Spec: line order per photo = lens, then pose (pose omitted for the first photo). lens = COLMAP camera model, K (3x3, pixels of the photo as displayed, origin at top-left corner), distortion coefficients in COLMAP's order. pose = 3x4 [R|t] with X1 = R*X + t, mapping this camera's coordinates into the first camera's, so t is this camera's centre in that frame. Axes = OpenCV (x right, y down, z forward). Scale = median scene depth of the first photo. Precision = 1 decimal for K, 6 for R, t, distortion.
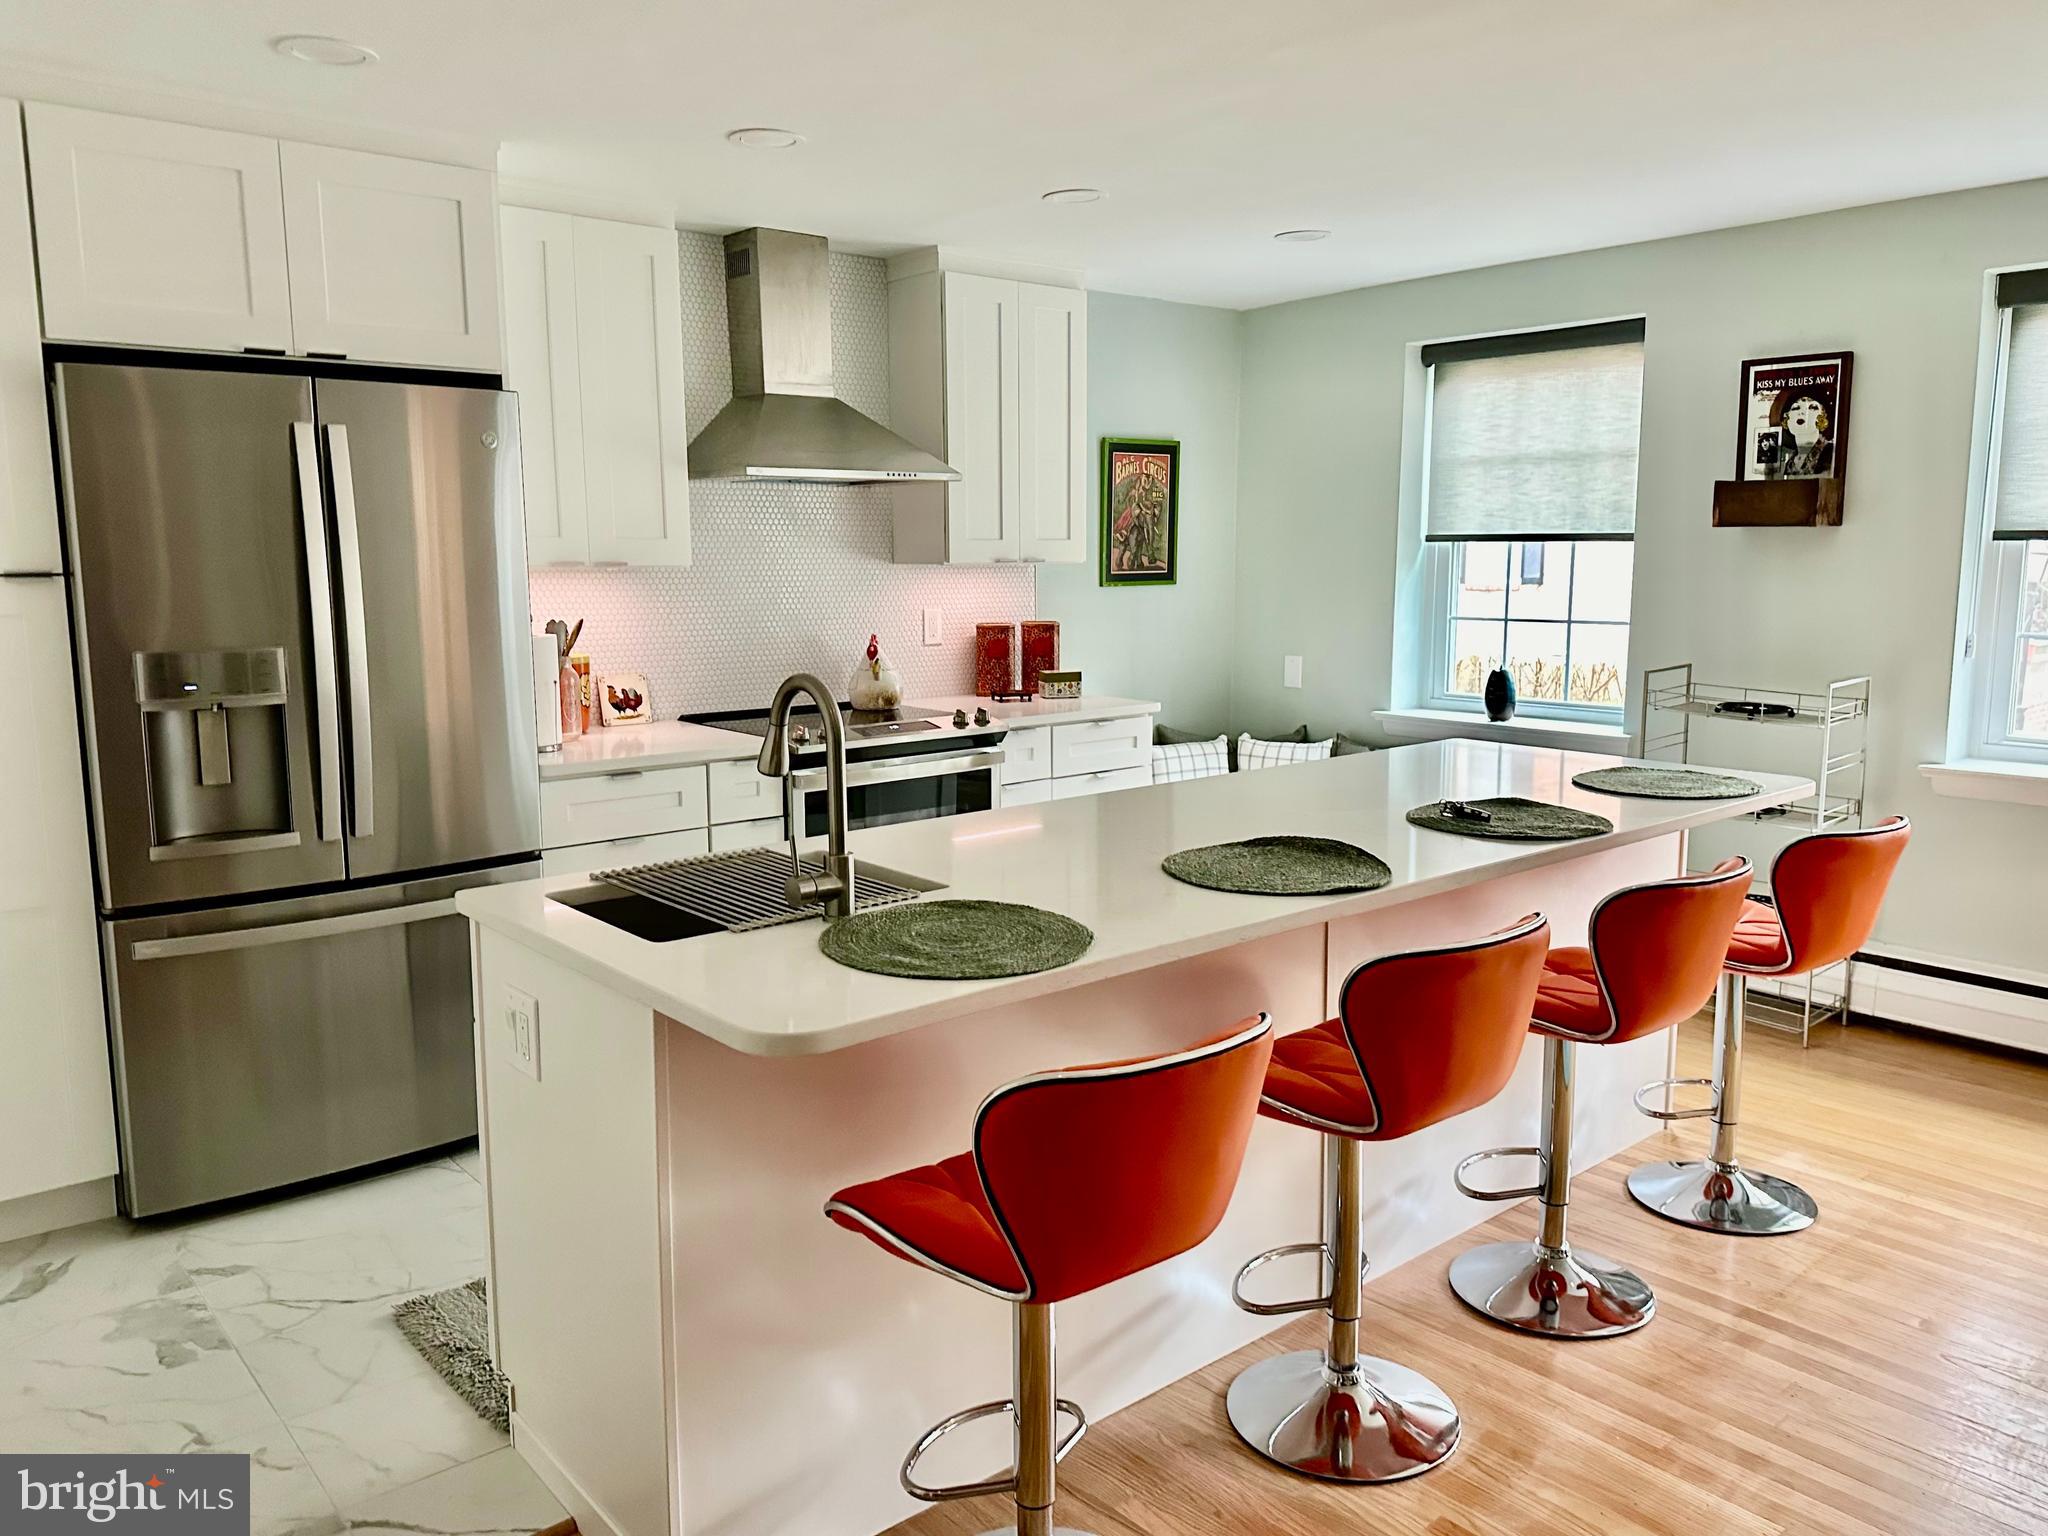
lens RADIAL K [[1588.0, 0, 1028.8], [0, 1588.0, 756.5], [0, 0, 1]] dist [0.063068, 0.000559]
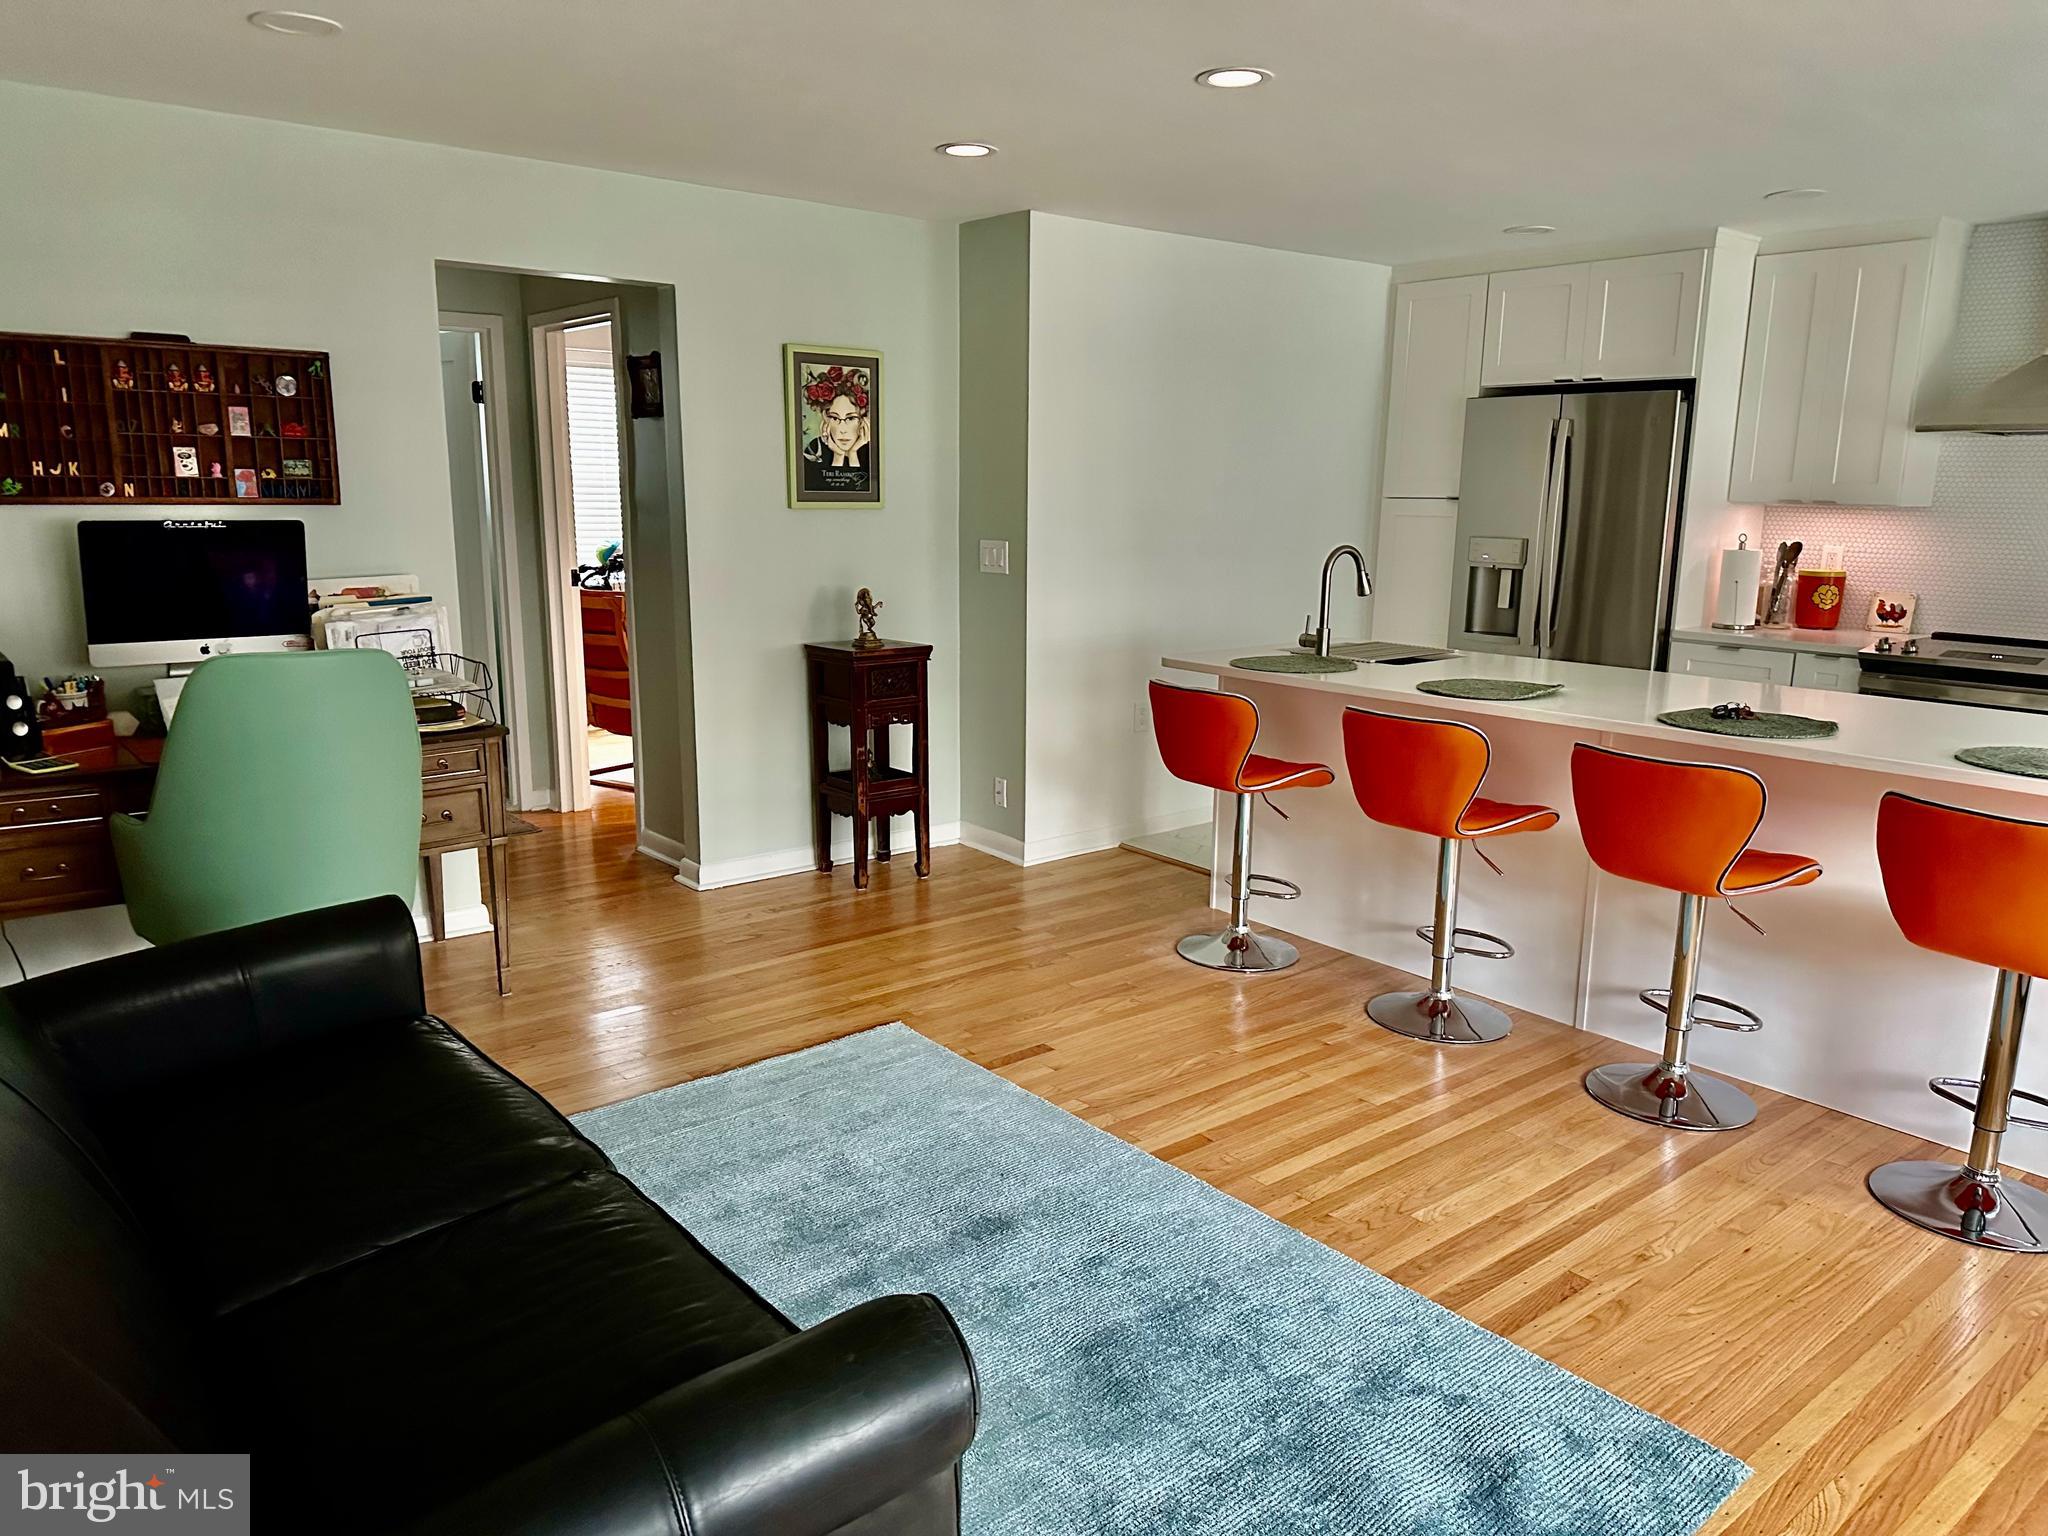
lens RADIAL K [[1441.1, 0, 1024.0], [0, 1441.1, 768.0], [0, 0, 1]] dist [0.015479, -0.018078]
pose [[-0.076687, 0.198136, -0.977170, 0.936118], [-0.144670, 0.967473, 0.207524, -0.052813], [0.986504, 0.157282, -0.045528, 0.360589]]
